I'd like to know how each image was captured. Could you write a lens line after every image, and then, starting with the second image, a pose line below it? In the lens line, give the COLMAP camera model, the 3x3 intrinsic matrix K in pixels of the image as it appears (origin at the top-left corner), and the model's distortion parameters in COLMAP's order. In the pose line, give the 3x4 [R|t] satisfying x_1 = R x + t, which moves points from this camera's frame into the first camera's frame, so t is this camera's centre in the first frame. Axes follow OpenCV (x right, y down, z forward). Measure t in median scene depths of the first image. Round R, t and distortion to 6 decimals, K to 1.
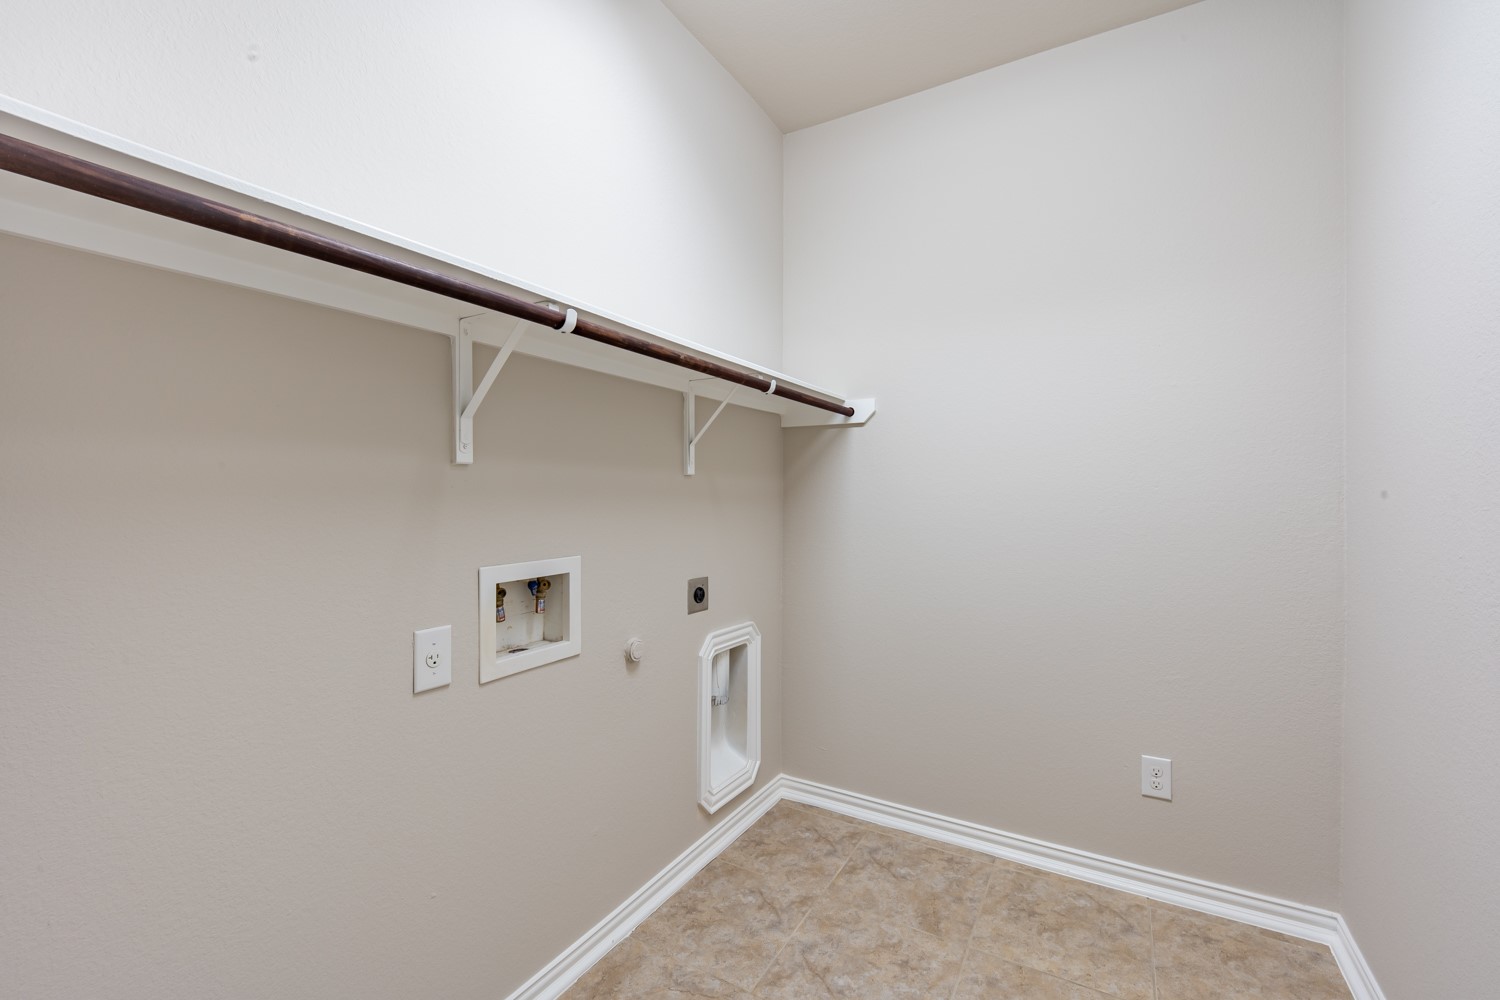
lens RADIAL K [[627.8, 0, 729.1], [0, 627.8, 507.7], [0, 0, 1]] dist [0.001031, -0.007291]
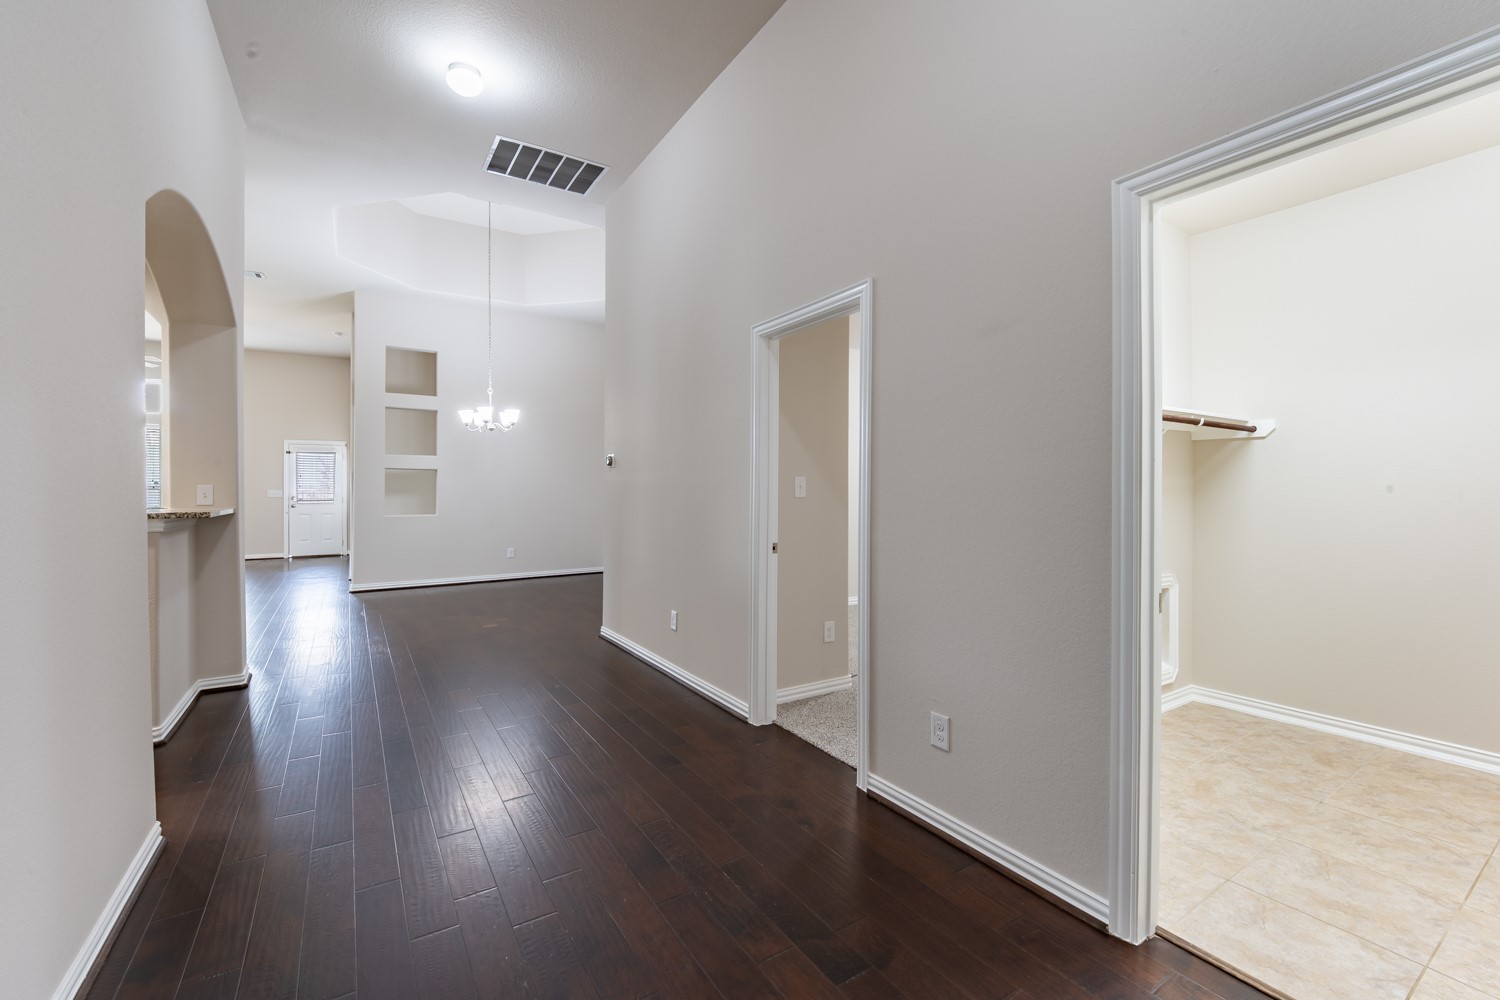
lens RADIAL K [[619.8, 0, 750.0], [0, 619.8, 500.0], [0, 0, 1]] dist [-0.019102, 0.000342]
pose [[0.901308, -0.003367, -0.433165, -0.241083], [-0.000683, 0.999958, -0.009193, 0.022692], [0.433178, 0.008582, 0.901268, -0.764423]]
